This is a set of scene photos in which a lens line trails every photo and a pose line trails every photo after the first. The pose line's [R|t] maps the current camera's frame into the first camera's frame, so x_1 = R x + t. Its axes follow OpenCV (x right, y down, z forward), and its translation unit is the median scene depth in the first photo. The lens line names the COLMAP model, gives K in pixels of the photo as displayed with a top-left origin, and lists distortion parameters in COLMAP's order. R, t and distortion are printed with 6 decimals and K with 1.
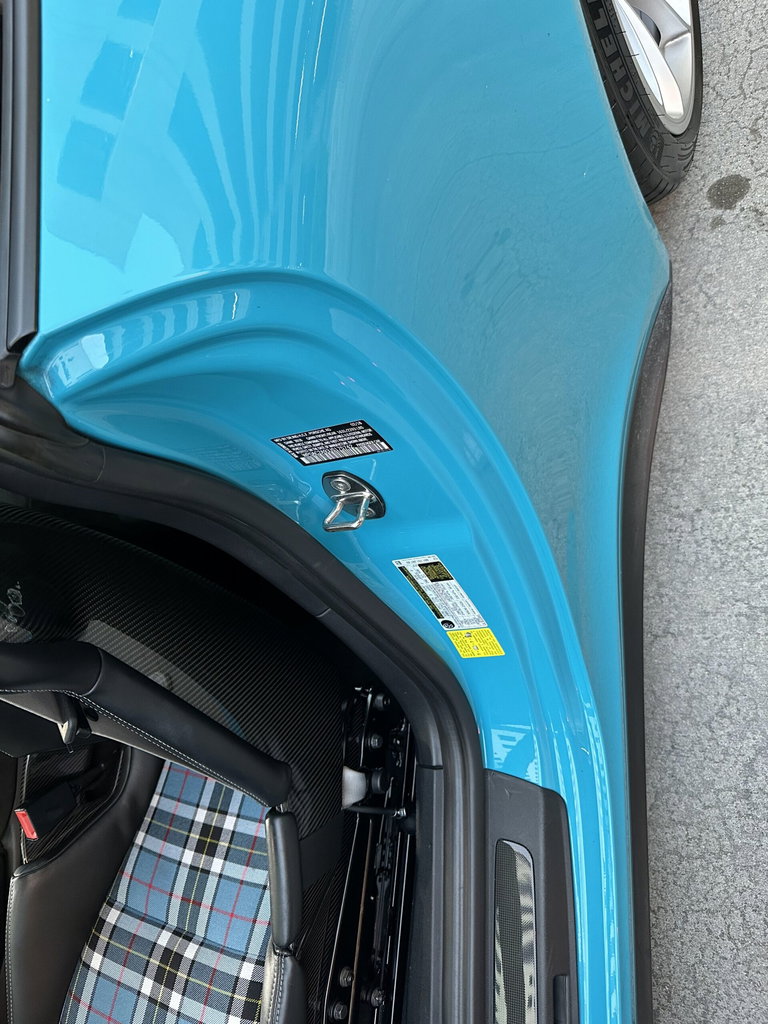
lens RADIAL K [[736.7, 0, 384.0], [0, 736.7, 512.0], [0, 0, 1]] dist [0.099890, -0.121004]
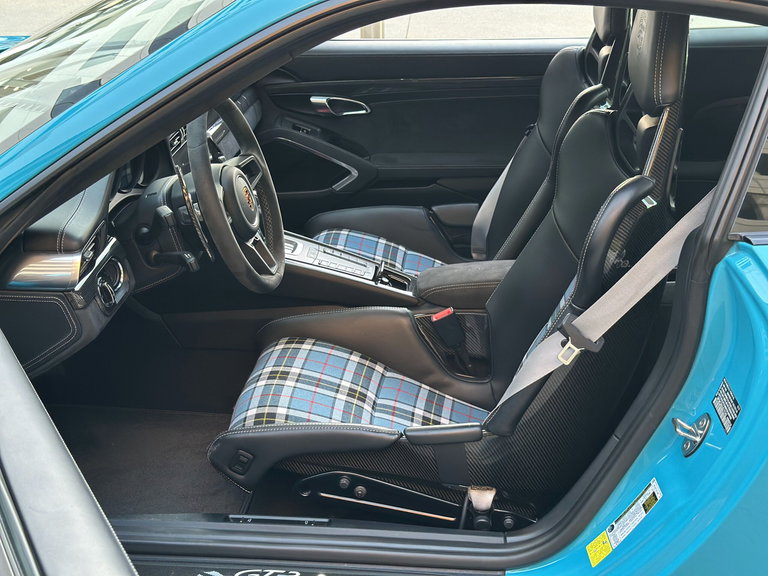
lens RADIAL K [[1171.9, 0, 384.0], [0, 1171.9, 288.0], [0, 0, 1]] dist [0.346784, 0.039813]
pose [[-0.043768, 0.844354, -0.533995, 1.033533], [-0.978920, 0.070489, 0.191694, 0.109552], [0.199499, 0.531129, 0.823470, -1.375551]]
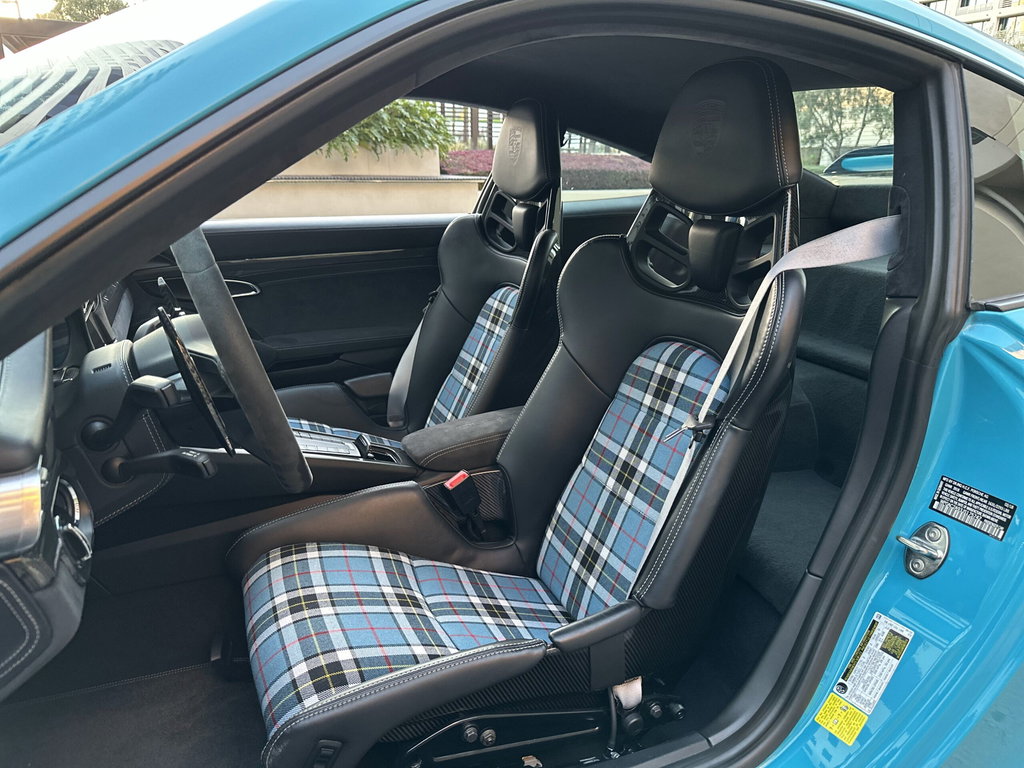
lens RADIAL K [[736.7, 0, 512.0], [0, 736.7, 384.0], [0, 0, 1]] dist [0.099890, -0.121004]
pose [[0.360426, 0.766032, -0.532249, 0.174178], [-0.924282, 0.216411, -0.314435, 0.974995], [-0.125683, 0.605278, 0.786029, -0.192878]]
